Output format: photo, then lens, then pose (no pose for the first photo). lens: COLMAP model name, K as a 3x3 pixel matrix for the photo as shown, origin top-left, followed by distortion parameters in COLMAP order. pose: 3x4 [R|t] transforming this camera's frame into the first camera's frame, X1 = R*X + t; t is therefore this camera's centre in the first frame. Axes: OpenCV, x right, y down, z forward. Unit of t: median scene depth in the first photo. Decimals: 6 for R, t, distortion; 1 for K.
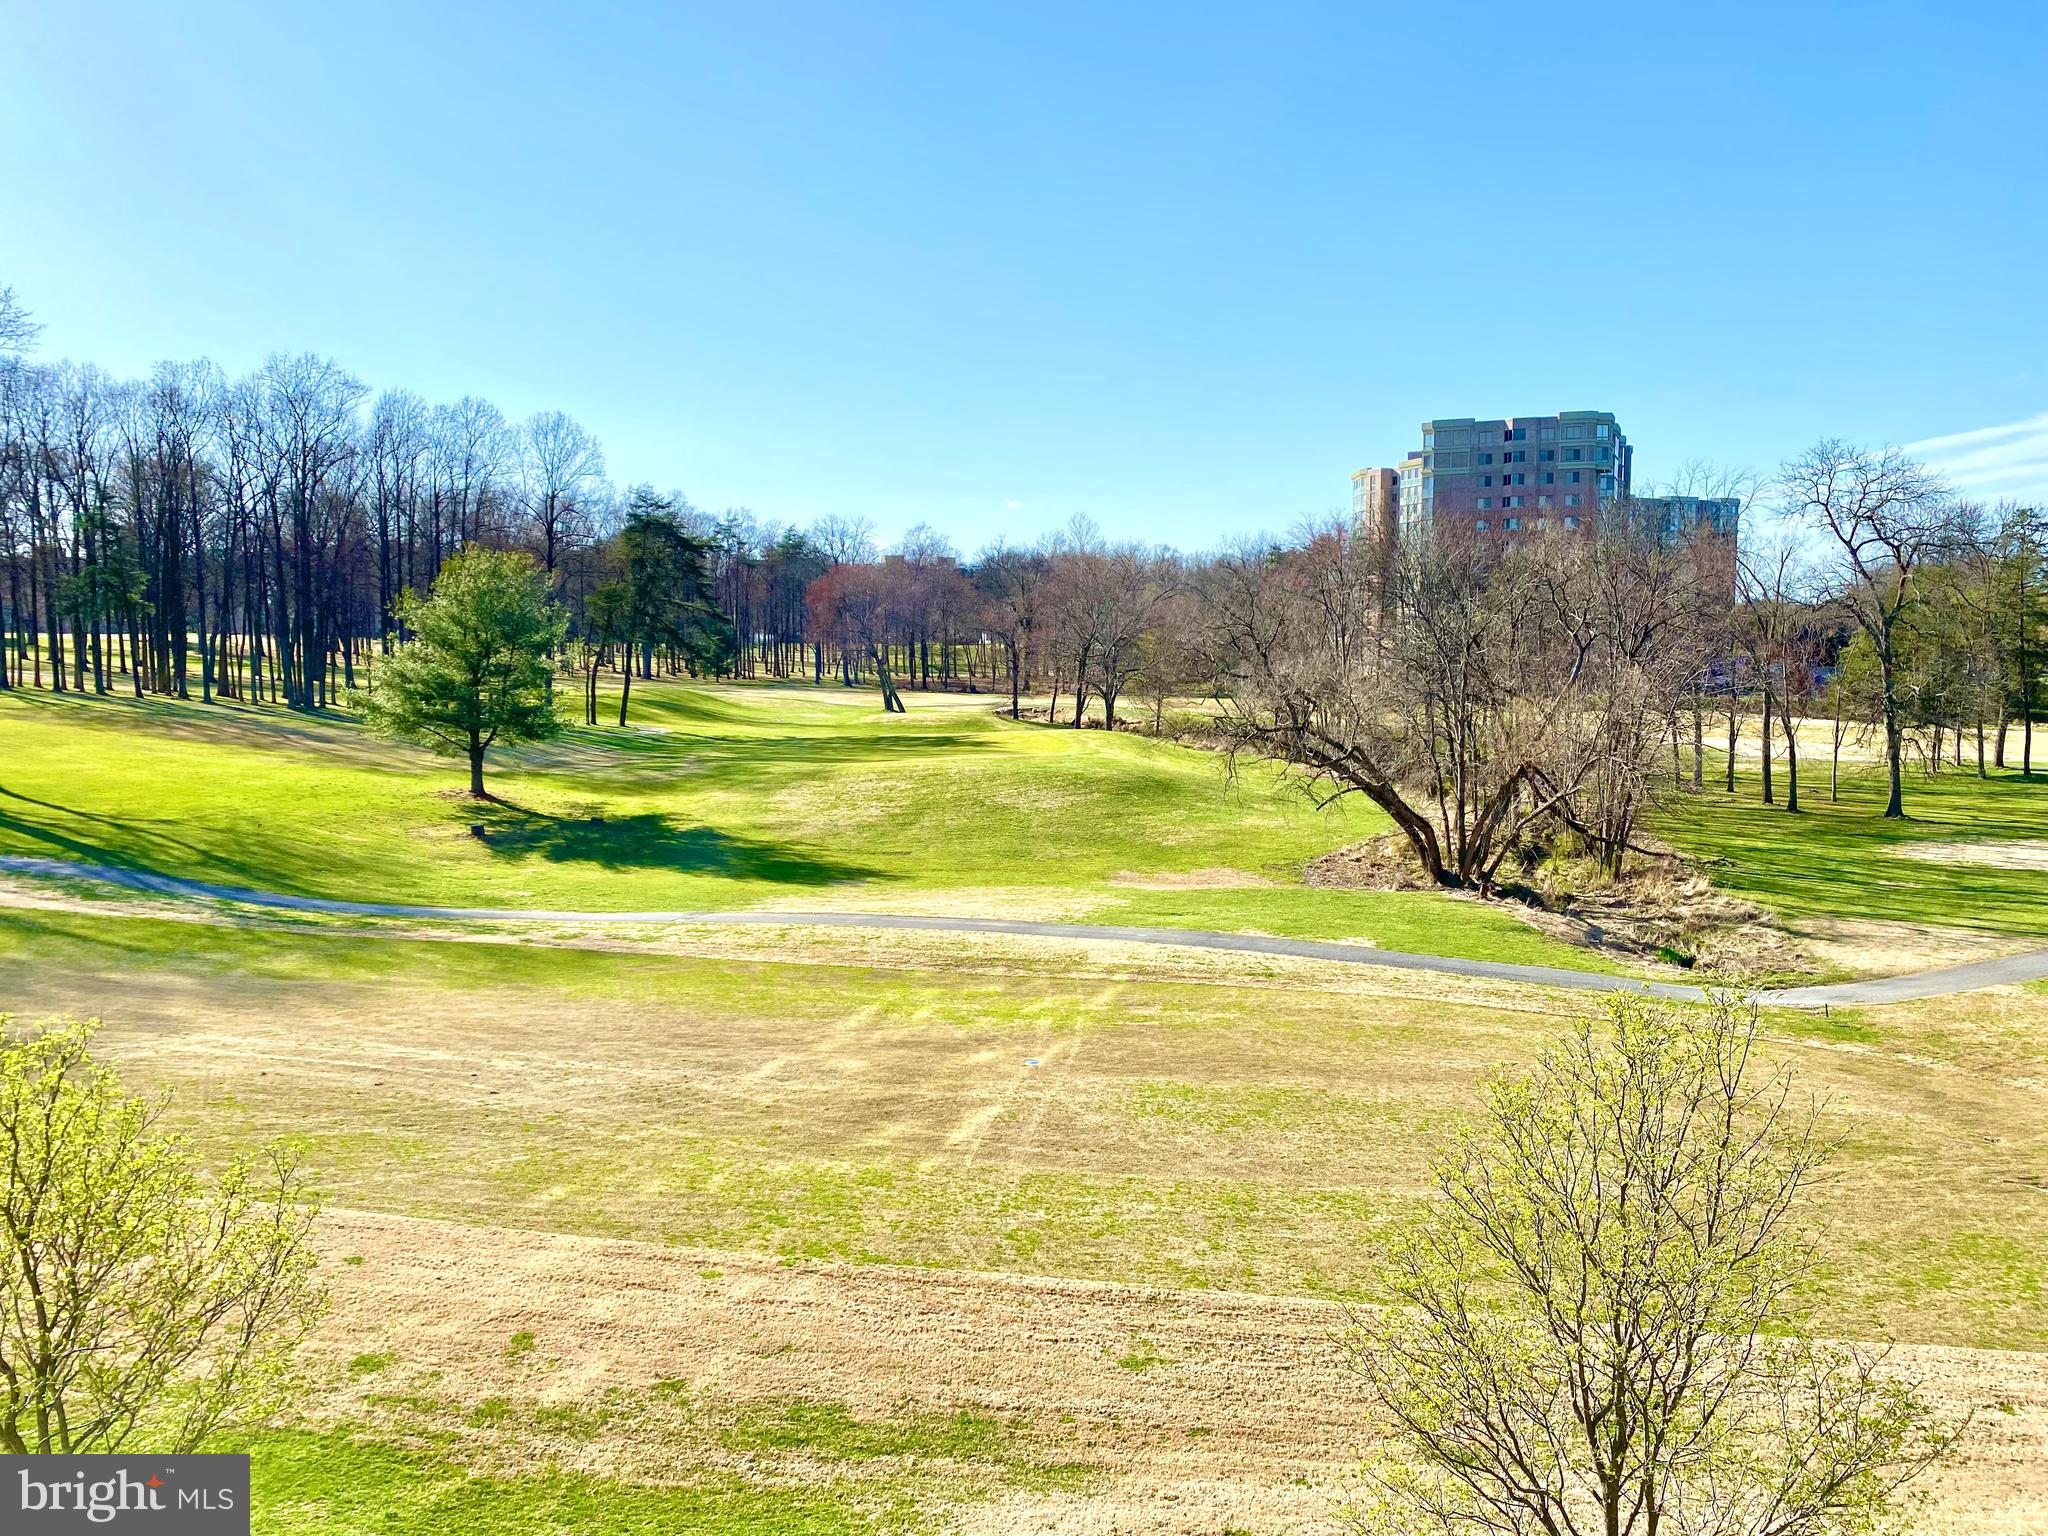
lens RADIAL K [[1577.9, 0, 1045.4], [0, 1577.9, 760.0], [0, 0, 1]] dist [0.043512, -0.042504]
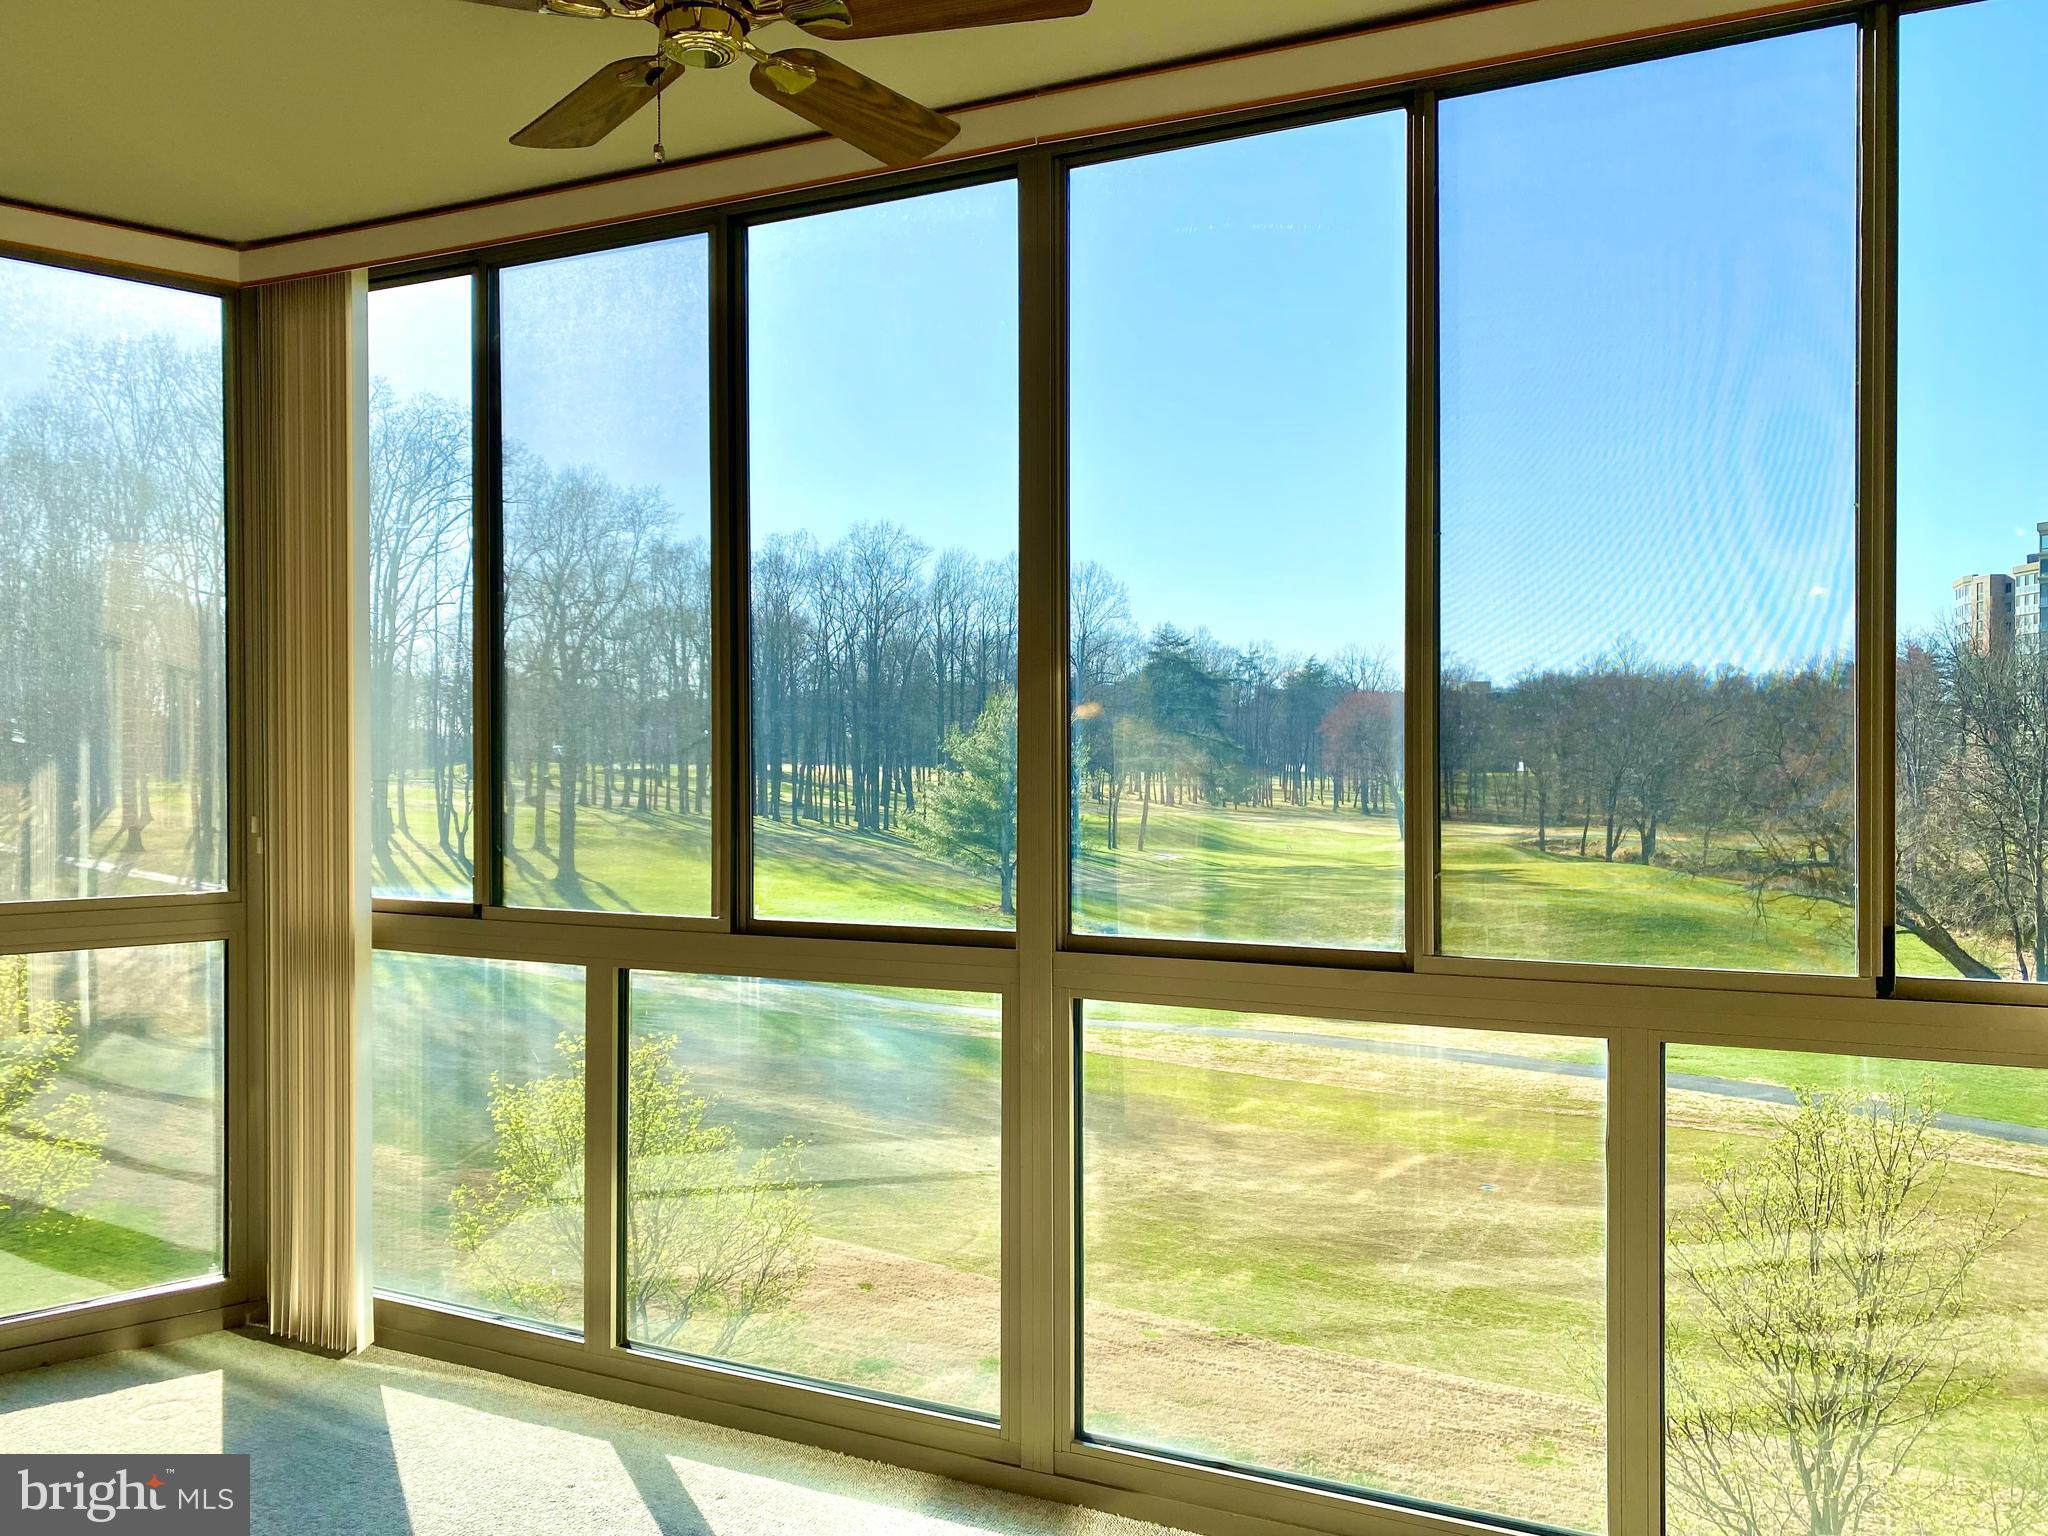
lens RADIAL K [[1713.0, 0, 1064.7], [0, 1713.0, 759.4], [0, 0, 1]] dist [0.107360, -0.254404]
pose [[0.942989, -0.002379, -0.332814, 0.078981], [-0.023990, 0.996888, -0.075098, 0.005822], [0.331957, 0.078801, 0.939997, -0.117160]]
